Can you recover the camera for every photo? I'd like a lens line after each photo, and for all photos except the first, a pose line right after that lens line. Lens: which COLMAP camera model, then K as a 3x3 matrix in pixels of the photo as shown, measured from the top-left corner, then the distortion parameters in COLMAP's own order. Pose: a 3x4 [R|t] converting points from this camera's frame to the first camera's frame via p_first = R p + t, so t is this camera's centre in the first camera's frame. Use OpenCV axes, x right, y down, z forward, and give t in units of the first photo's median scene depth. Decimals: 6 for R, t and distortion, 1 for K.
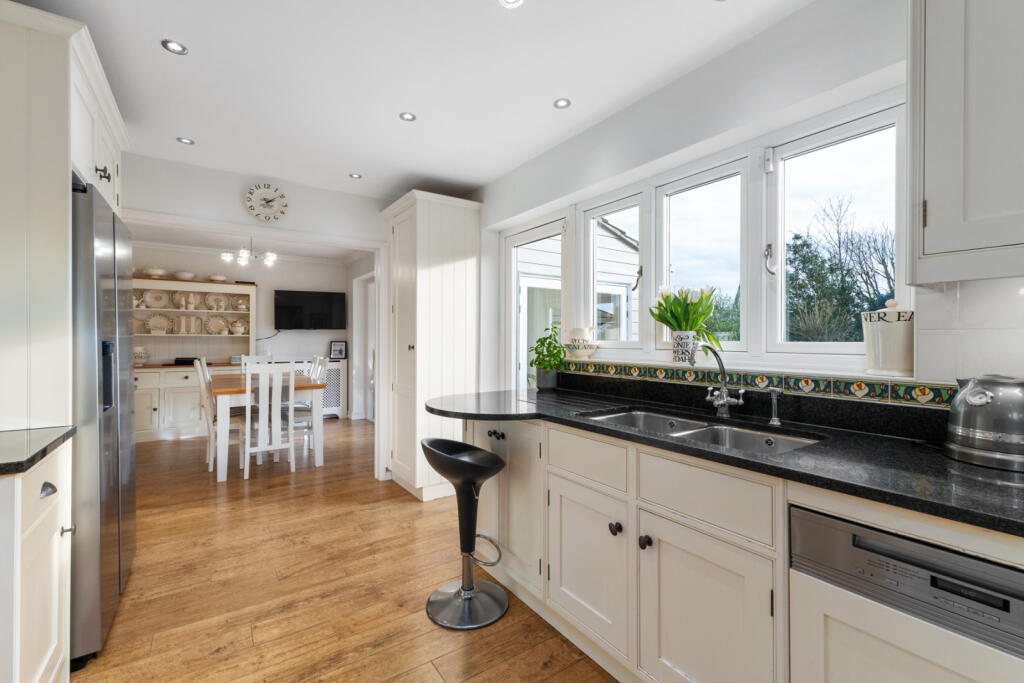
lens RADIAL K [[439.2, 0, 506.1], [0, 439.2, 340.1], [0, 0, 1]] dist [0.003775, 0.000603]
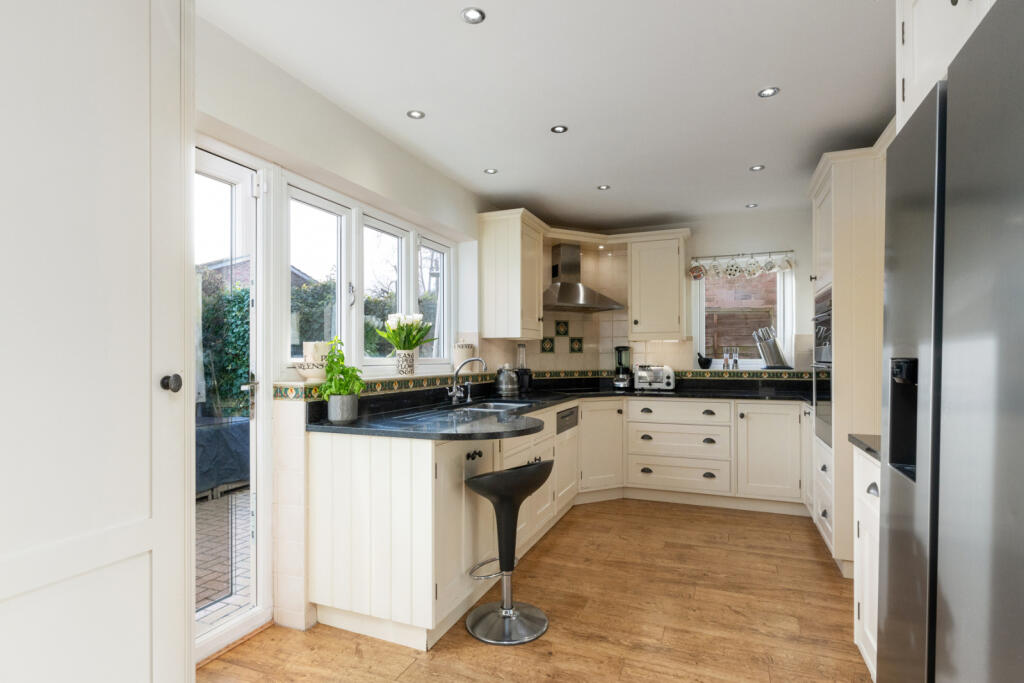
lens RADIAL K [[519.8, 0, 513.2], [0, 519.8, 355.3], [0, 0, 1]] dist [-0.001113, -0.000192]
pose [[-0.552928, 0.000469, 0.833229, -1.072088], [-0.000583, 0.999999, -0.000950, -0.003918], [-0.833229, -0.001011, -0.552927, 1.635773]]
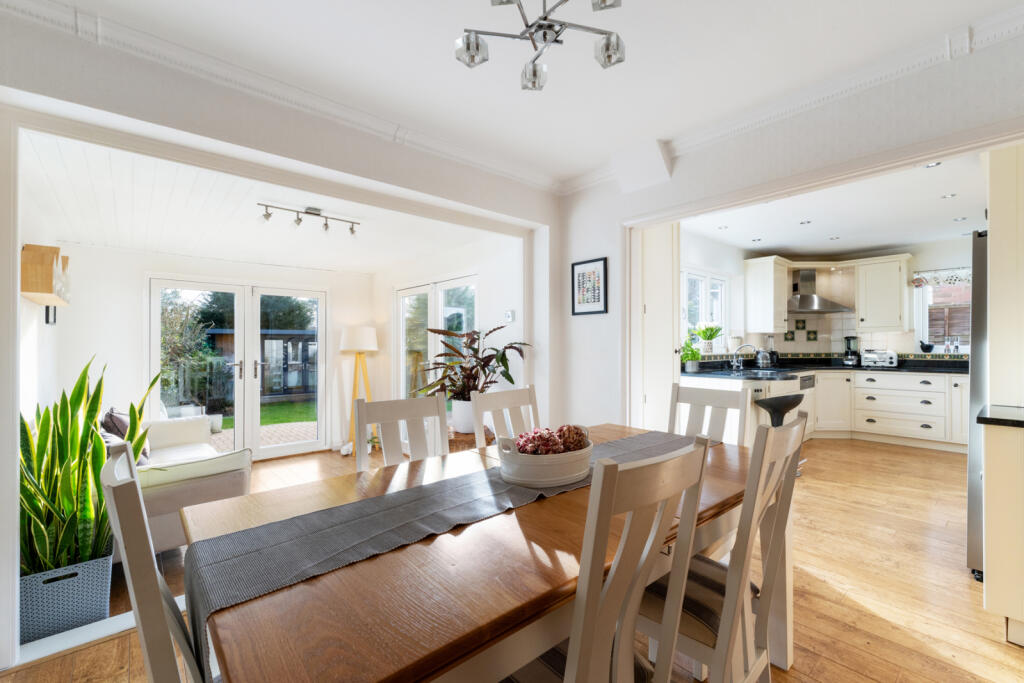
lens RADIAL K [[439.2, 0, 506.1], [0, 439.2, 340.1], [0, 0, 1]] dist [0.003775, 0.000603]
pose [[-0.114404, 0.005687, 0.993418, -1.999043], [0.000093, 0.999984, -0.005714, -0.006470], [-0.993434, -0.000562, -0.114403, 2.502554]]
